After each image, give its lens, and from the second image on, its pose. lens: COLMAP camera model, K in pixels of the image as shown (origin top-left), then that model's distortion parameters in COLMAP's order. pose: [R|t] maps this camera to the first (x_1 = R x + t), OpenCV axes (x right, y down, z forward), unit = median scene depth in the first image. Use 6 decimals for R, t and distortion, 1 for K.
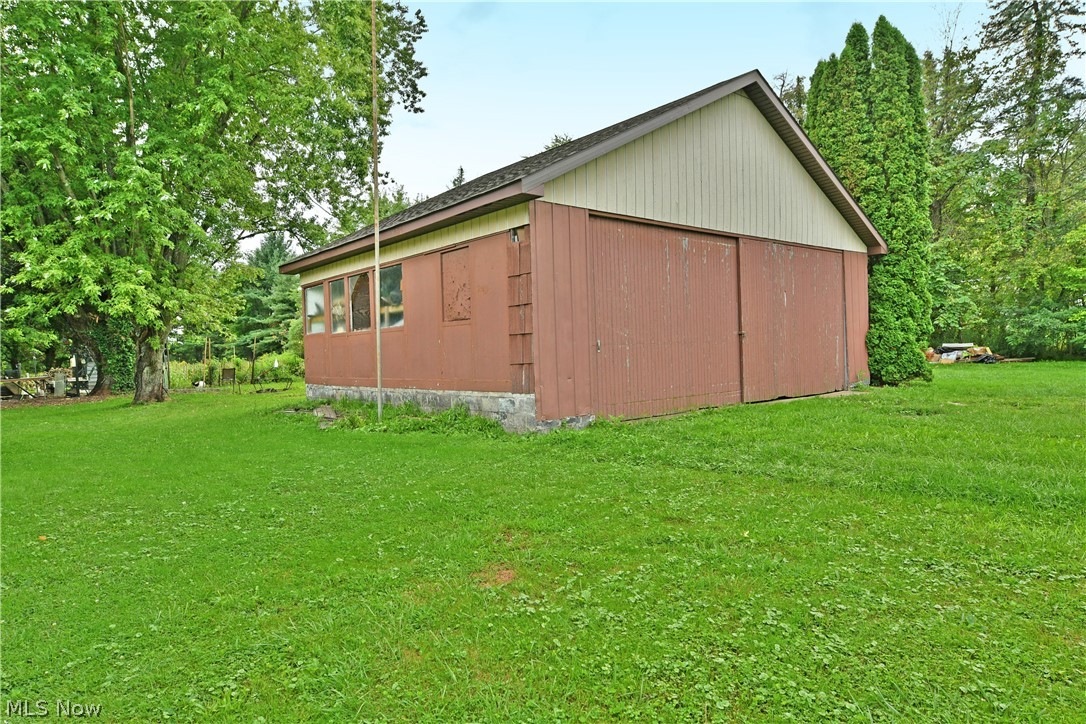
lens RADIAL K [[652.9, 0, 541.8], [0, 652.9, 365.5], [0, 0, 1]] dist [-0.016705, -0.005158]
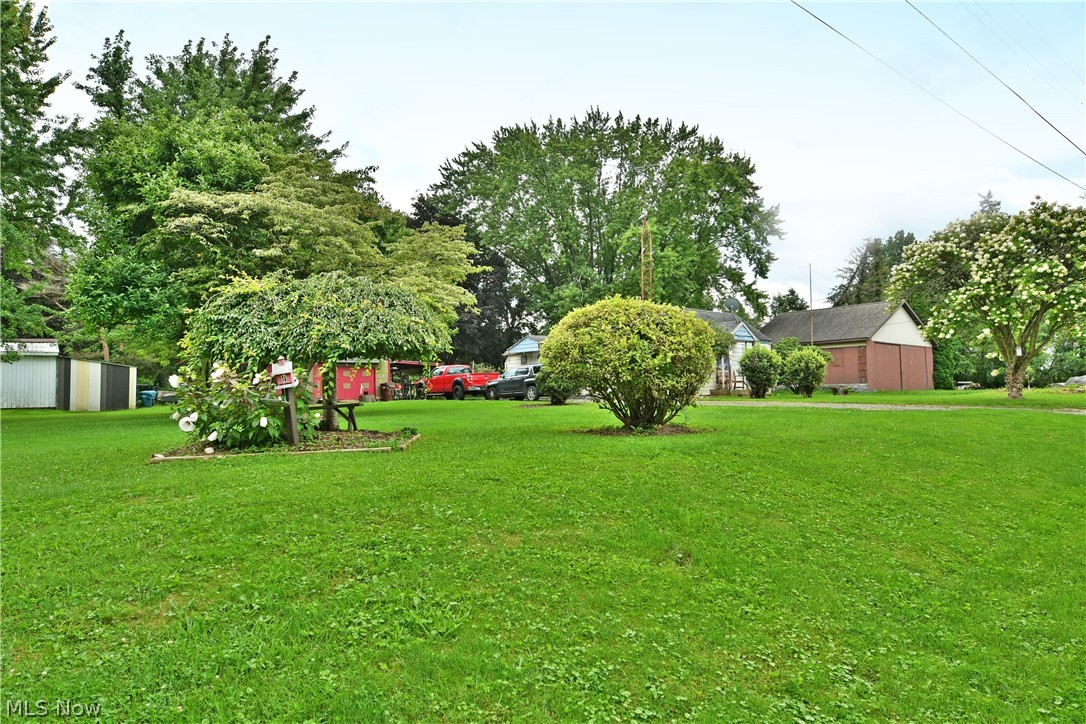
lens RADIAL K [[652.9, 0, 542.1], [0, 652.9, 363.0], [0, 0, 1]] dist [-0.016705, -0.005158]
pose [[0.999638, 0.021160, -0.016634, -1.338650], [-0.022409, 0.996630, -0.078903, 0.188963], [0.014908, 0.079247, 0.996743, -2.148734]]
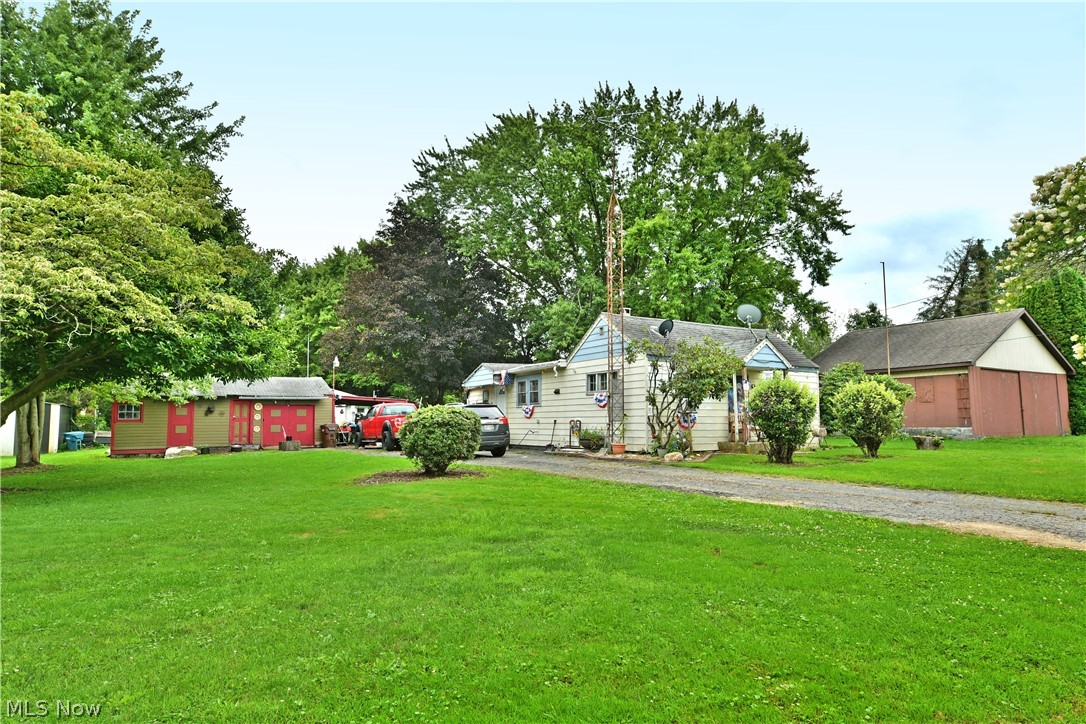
lens RADIAL K [[652.9, 0, 543.0], [0, 652.9, 359.4], [0, 0, 1]] dist [-0.016705, -0.005158]
pose [[0.989993, 0.010358, -0.140739, -0.997555], [-0.028091, 0.991809, -0.124606, 0.102754], [0.138295, 0.127312, 0.982174, -1.465041]]
